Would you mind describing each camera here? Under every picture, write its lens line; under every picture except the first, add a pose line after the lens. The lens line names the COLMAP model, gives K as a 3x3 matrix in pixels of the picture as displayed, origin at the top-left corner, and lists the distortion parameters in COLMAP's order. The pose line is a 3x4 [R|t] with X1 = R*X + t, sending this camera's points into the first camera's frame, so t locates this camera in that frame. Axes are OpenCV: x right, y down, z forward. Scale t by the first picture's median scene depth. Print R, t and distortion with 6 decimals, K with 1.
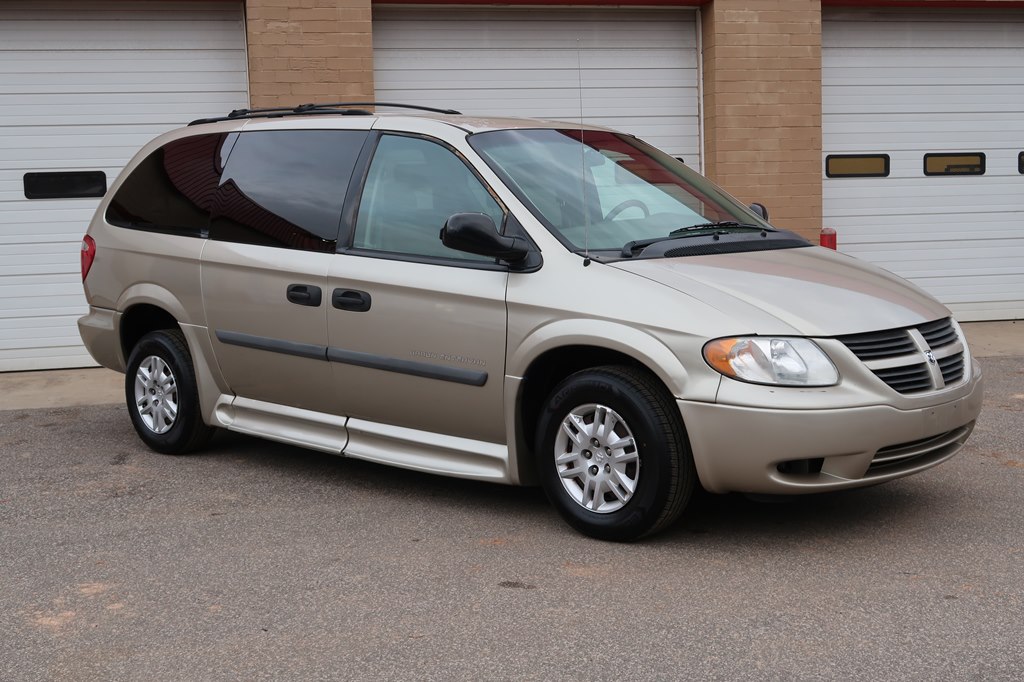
lens RADIAL K [[1302.1, 0, 512.2], [0, 1302.1, 340.7], [0, 0, 1]] dist [0.013613, -0.025328]
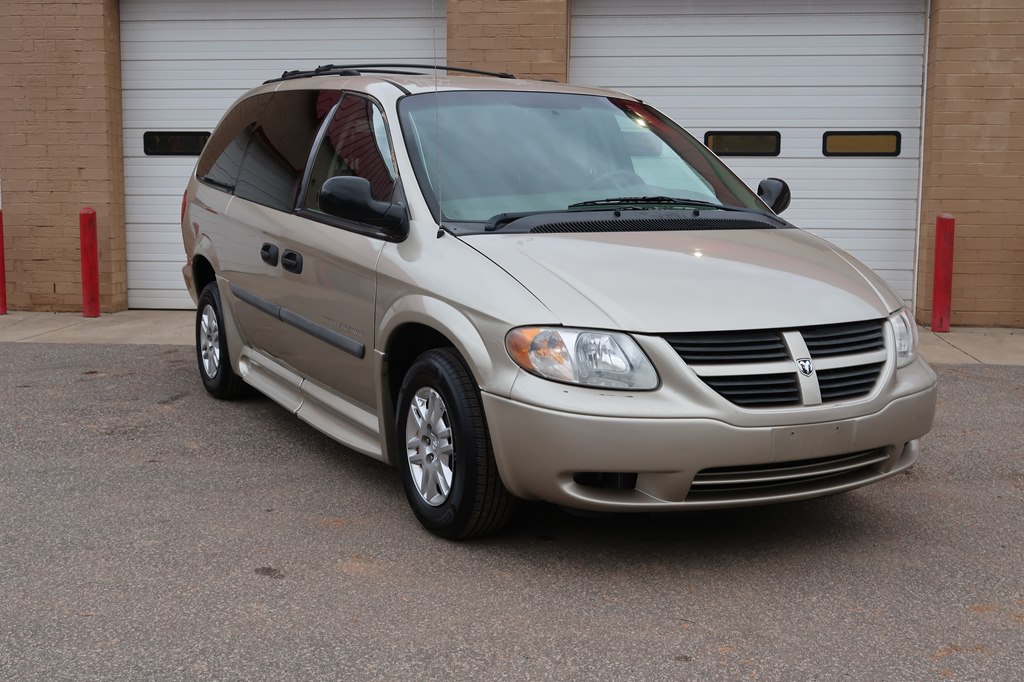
lens RADIAL K [[1214.6, 0, 517.0], [0, 1214.6, 341.3], [0, 0, 1]] dist [0.015750, 0.004028]
pose [[0.946499, 0.075590, -0.313728, 0.383360], [-0.065011, 0.996911, 0.044062, -0.025762], [0.316090, -0.021308, 0.948490, 0.198281]]
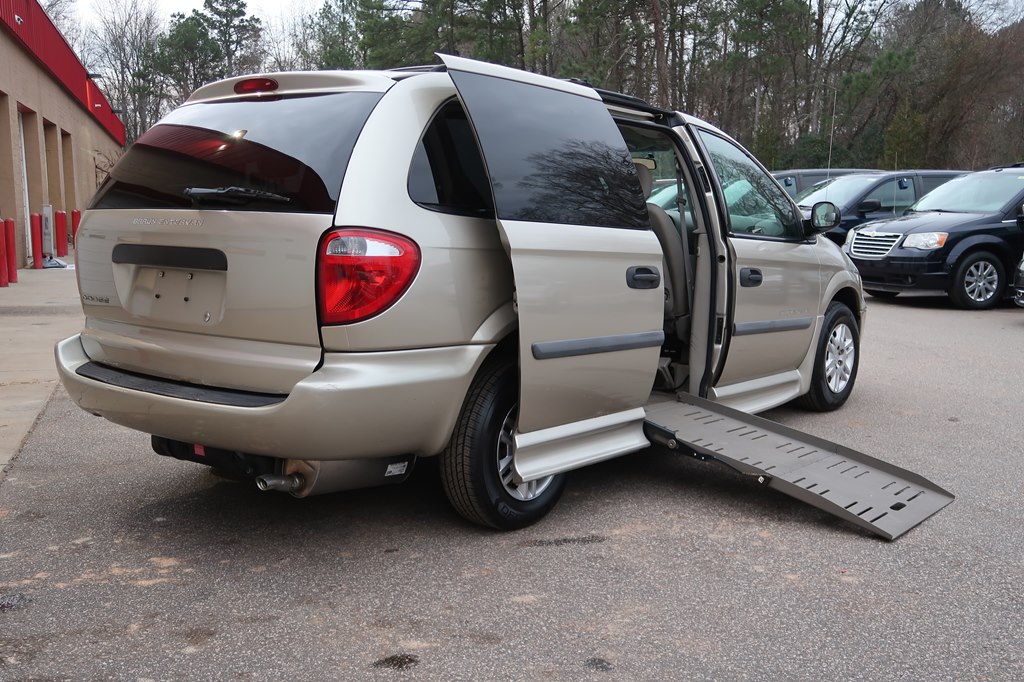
lens RADIAL K [[1068.6, 0, 507.9], [0, 1068.6, 340.5], [0, 0, 1]] dist [-0.004241, 0.005185]
pose [[-0.047906, -0.107513, 0.993049, -1.195780], [0.104779, 0.988164, 0.112039, -0.118479], [-0.993341, 0.109418, -0.036074, 1.433434]]
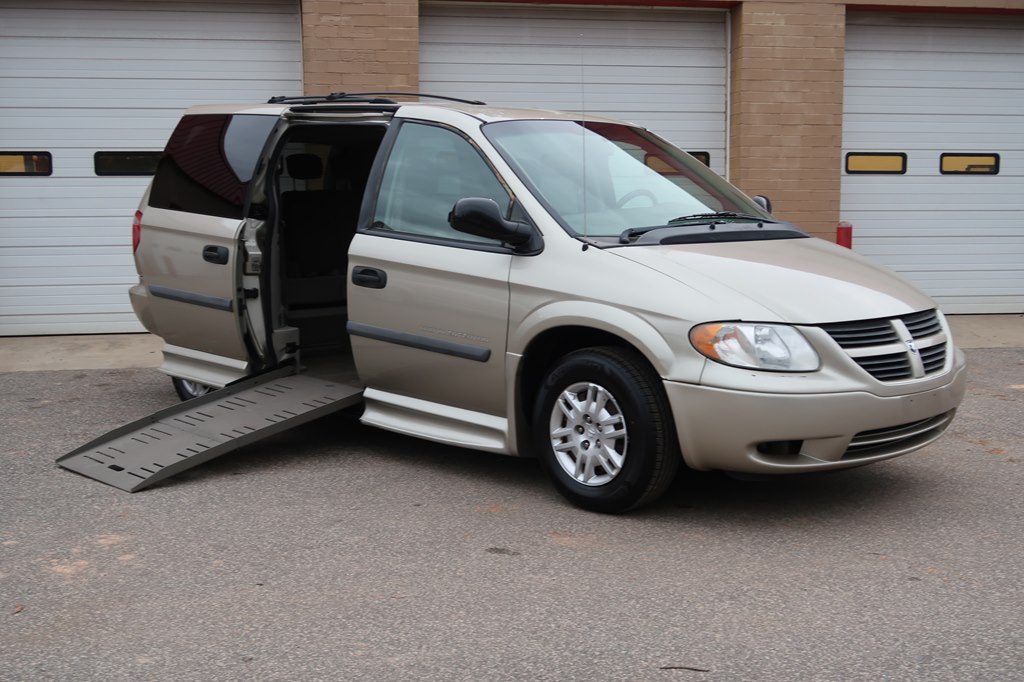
lens RADIAL K [[1205.8, 0, 513.3], [0, 1205.8, 339.3], [0, 0, 1]] dist [0.004209, 0.010271]
pose [[0.998698, 0.029462, -0.041643, 0.041981], [-0.028739, 0.999427, 0.017858, -0.001690], [0.042145, -0.016638, 0.998973, 0.023376]]
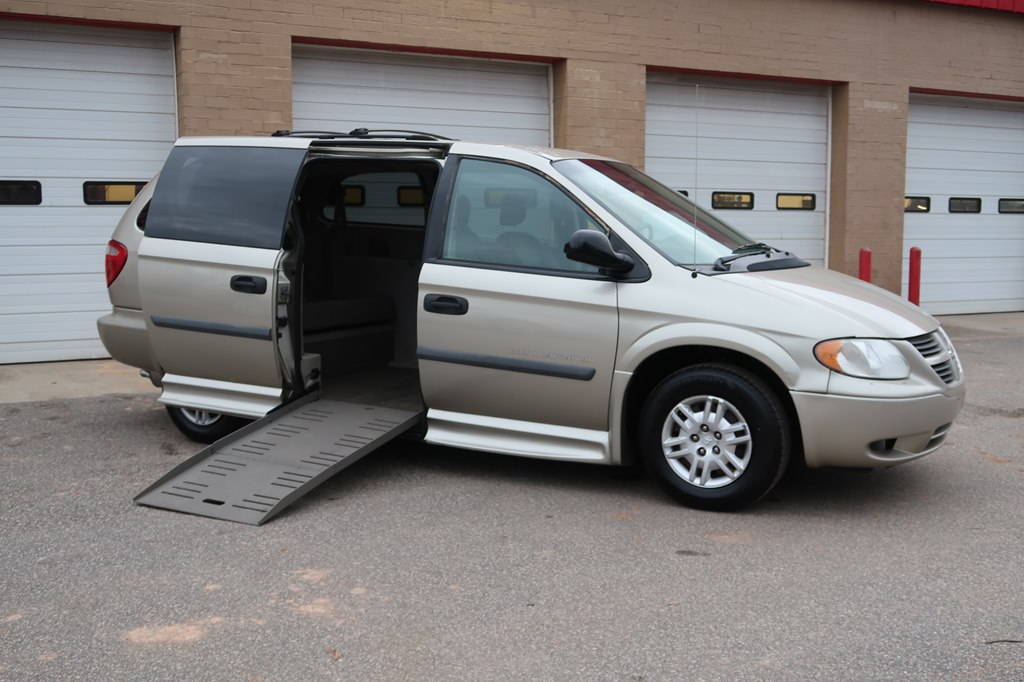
lens RADIAL K [[1068.6, 0, 507.9], [0, 1068.6, 340.5], [0, 0, 1]] dist [-0.004241, 0.005185]
pose [[0.969172, 0.001525, 0.246381, -0.342542], [-0.002356, 0.999992, 0.003075, -0.003462], [-0.246374, -0.003561, 0.969168, 0.105856]]
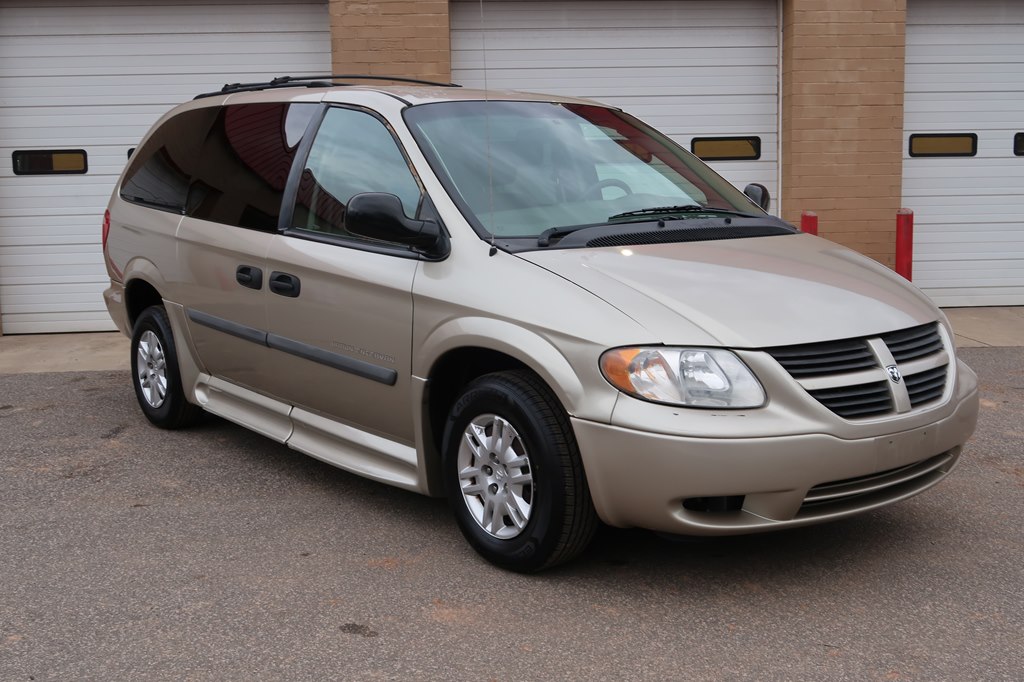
lens RADIAL K [[1126.8, 0, 513.8], [0, 1126.8, 342.5], [0, 0, 1]] dist [0.009265, -0.019348]
pose [[0.988912, 0.029328, -0.145581, 0.182405], [-0.023509, 0.998860, 0.041537, -0.030969], [0.146633, -0.037654, 0.988474, 0.251468]]
